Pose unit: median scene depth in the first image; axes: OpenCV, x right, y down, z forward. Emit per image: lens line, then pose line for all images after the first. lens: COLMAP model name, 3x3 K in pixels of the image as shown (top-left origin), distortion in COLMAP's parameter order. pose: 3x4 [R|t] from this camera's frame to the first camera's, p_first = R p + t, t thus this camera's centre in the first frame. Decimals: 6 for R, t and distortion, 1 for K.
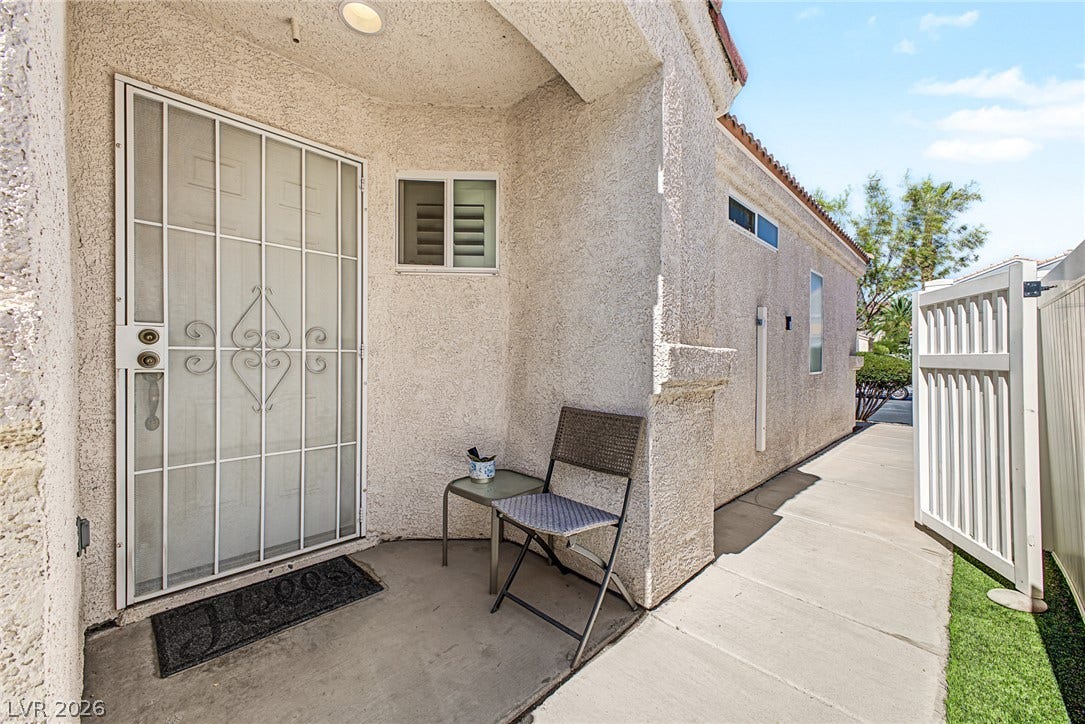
lens RADIAL K [[424.7, 0, 540.8], [0, 424.7, 362.5], [0, 0, 1]] dist [0.010663, -0.002320]
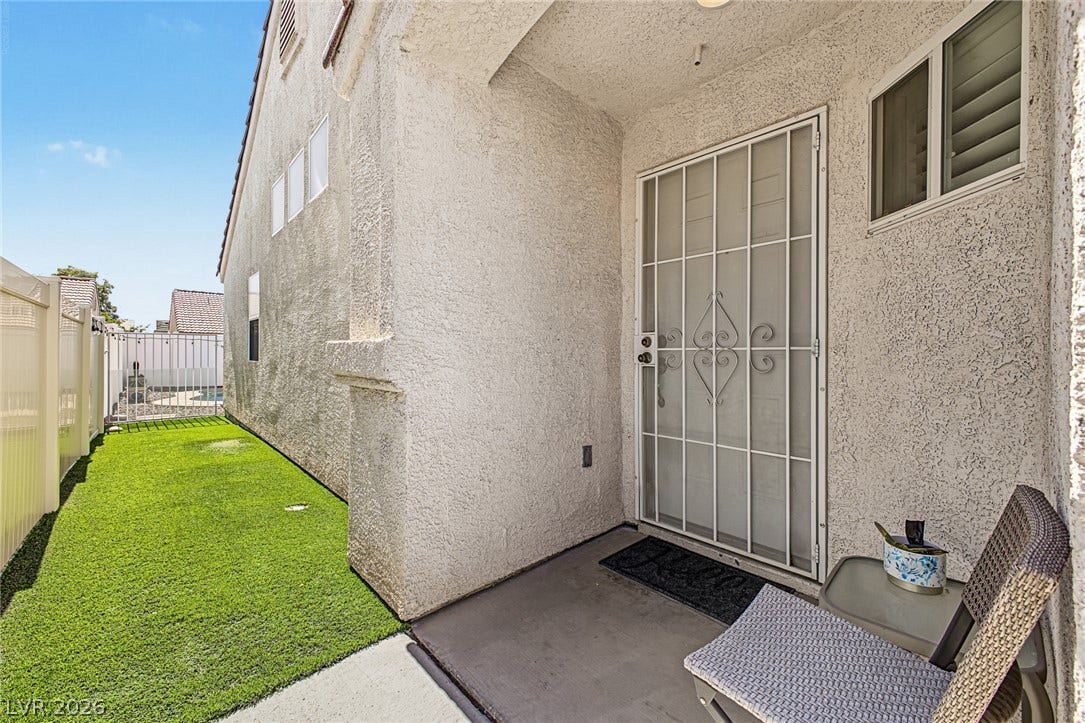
lens RADIAL K [[424.7, 0, 541.0], [0, 424.7, 353.8], [0, 0, 1]] dist [0.010663, -0.002320]
pose [[-0.047652, -0.008422, -0.998828, 0.464109], [-0.014186, 0.999869, -0.007754, -0.002878], [0.998763, 0.013800, -0.047765, 0.593941]]
